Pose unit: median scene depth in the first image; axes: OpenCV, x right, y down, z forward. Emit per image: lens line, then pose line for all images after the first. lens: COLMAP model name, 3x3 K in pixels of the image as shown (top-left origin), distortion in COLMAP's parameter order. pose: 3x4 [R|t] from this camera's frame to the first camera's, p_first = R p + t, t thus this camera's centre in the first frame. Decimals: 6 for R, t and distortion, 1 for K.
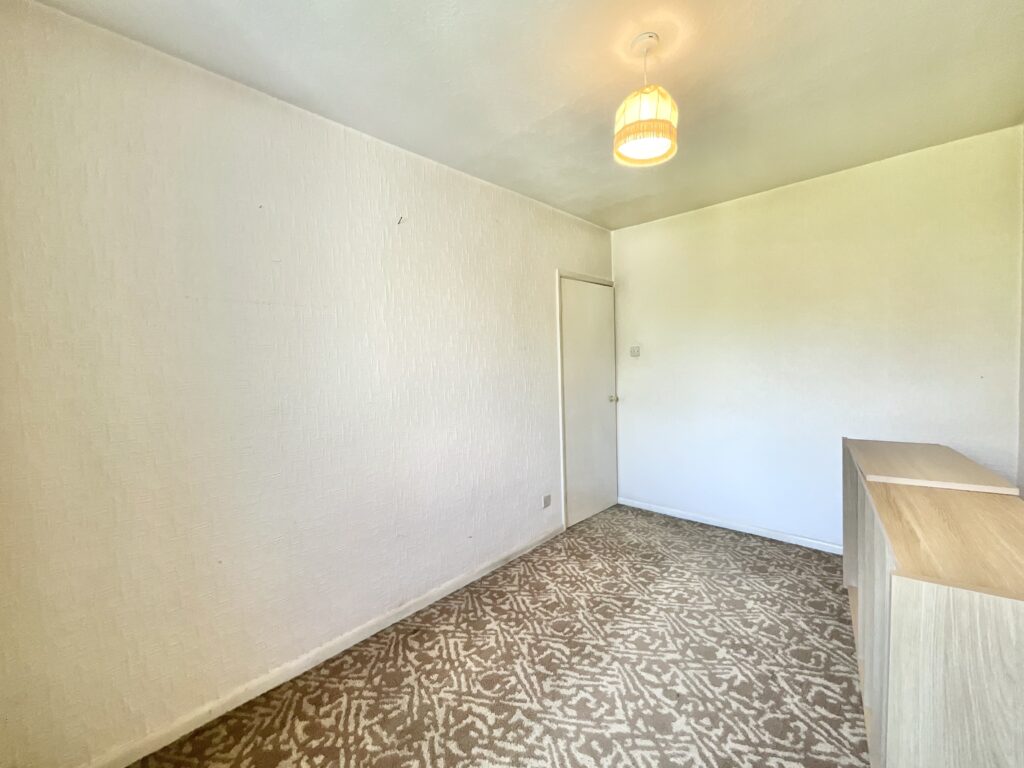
lens RADIAL K [[415.5, 0, 512.0], [0, 415.5, 382.2], [0, 0, 1]] dist [-0.002145, 0.000240]
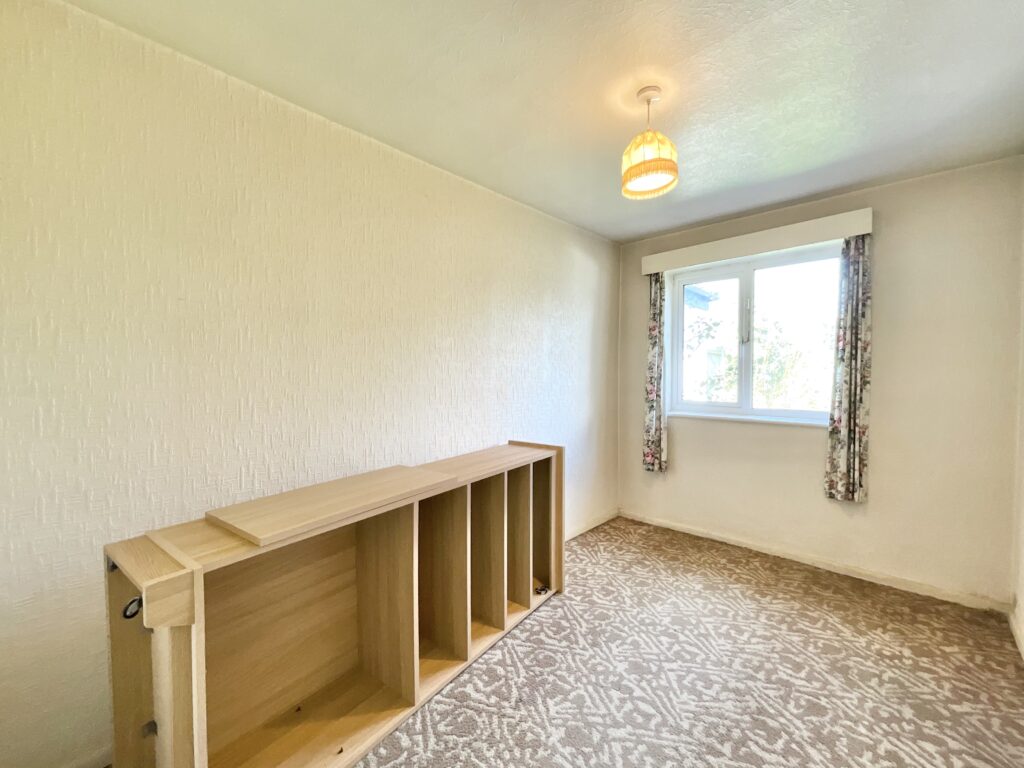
lens RADIAL K [[415.5, 0, 513.3], [0, 415.5, 382.4], [0, 0, 1]] dist [-0.002145, 0.000240]
pose [[-0.999513, 0.031187, -0.000922, 0.632757], [0.031018, 0.996420, 0.078647, -0.111560], [0.003371, 0.078581, -0.996902, 1.947035]]
